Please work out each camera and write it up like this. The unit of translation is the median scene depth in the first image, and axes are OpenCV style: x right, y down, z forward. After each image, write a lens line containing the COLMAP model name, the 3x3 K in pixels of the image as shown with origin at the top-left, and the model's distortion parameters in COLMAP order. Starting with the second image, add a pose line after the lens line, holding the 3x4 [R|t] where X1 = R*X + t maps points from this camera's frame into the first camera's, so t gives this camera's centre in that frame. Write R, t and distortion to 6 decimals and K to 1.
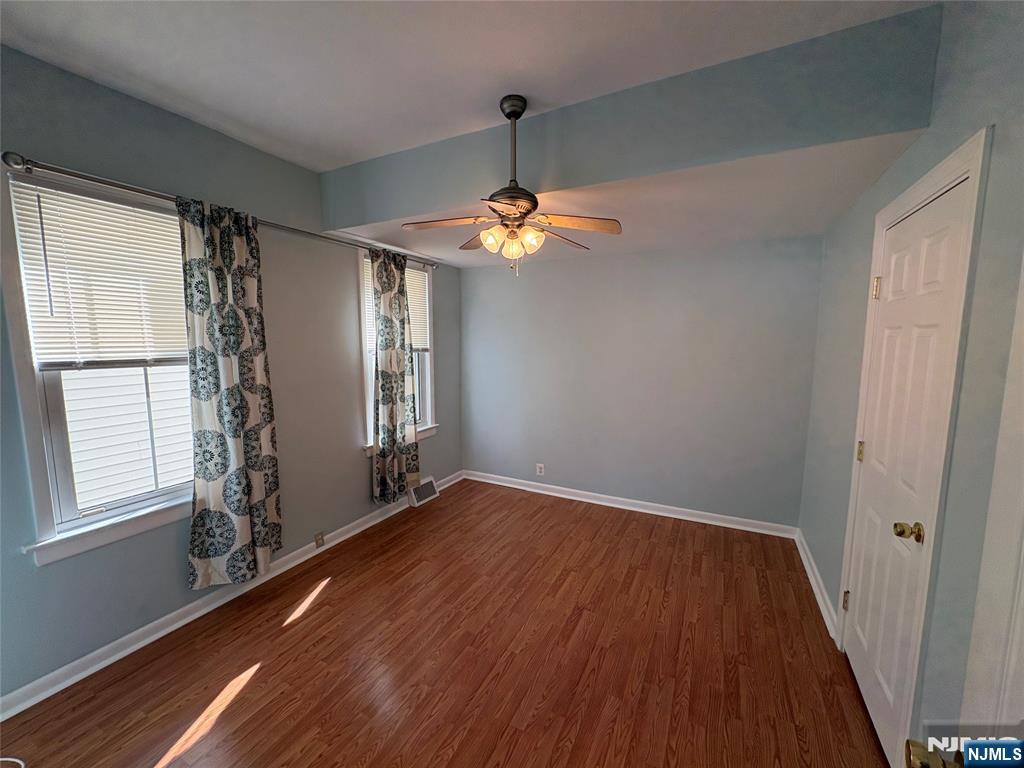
lens RADIAL K [[408.9, 0, 512.0], [0, 408.9, 384.0], [0, 0, 1]] dist [-0.000671, -0.000042]
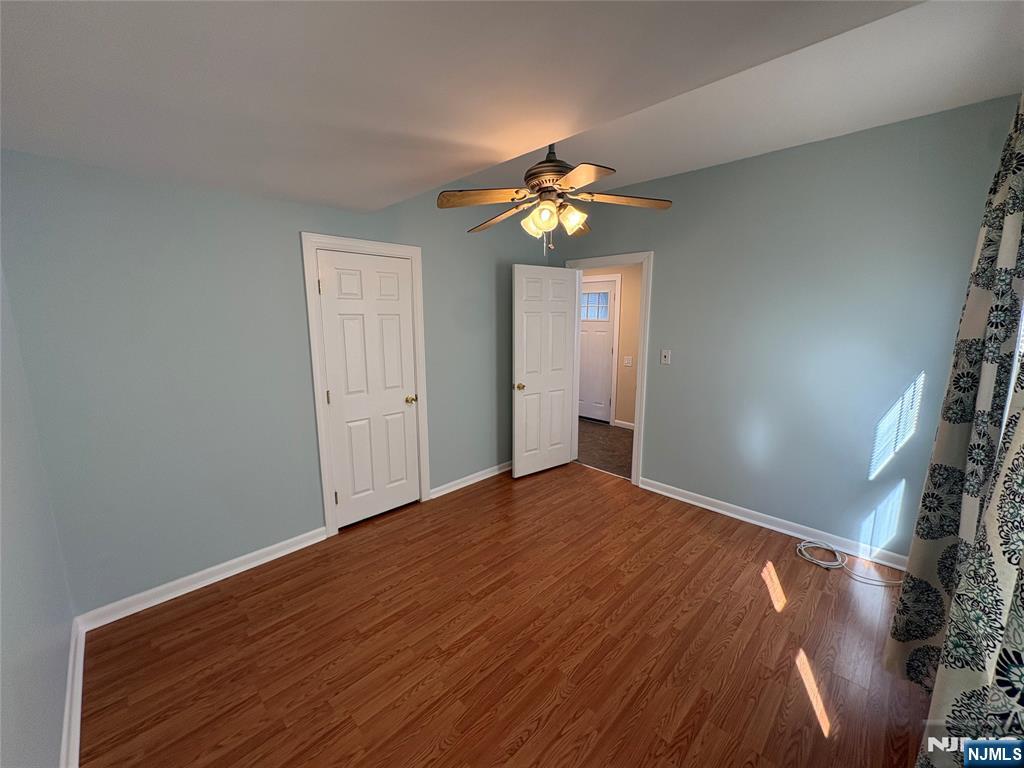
lens RADIAL K [[408.9, 0, 512.0], [0, 408.9, 384.0], [0, 0, 1]] dist [-0.000671, -0.000042]
pose [[-0.951476, -0.053823, 0.302981, -0.171653], [0.033269, 0.960822, 0.275162, -0.198572], [-0.305921, 0.271890, -0.912408, 1.579527]]
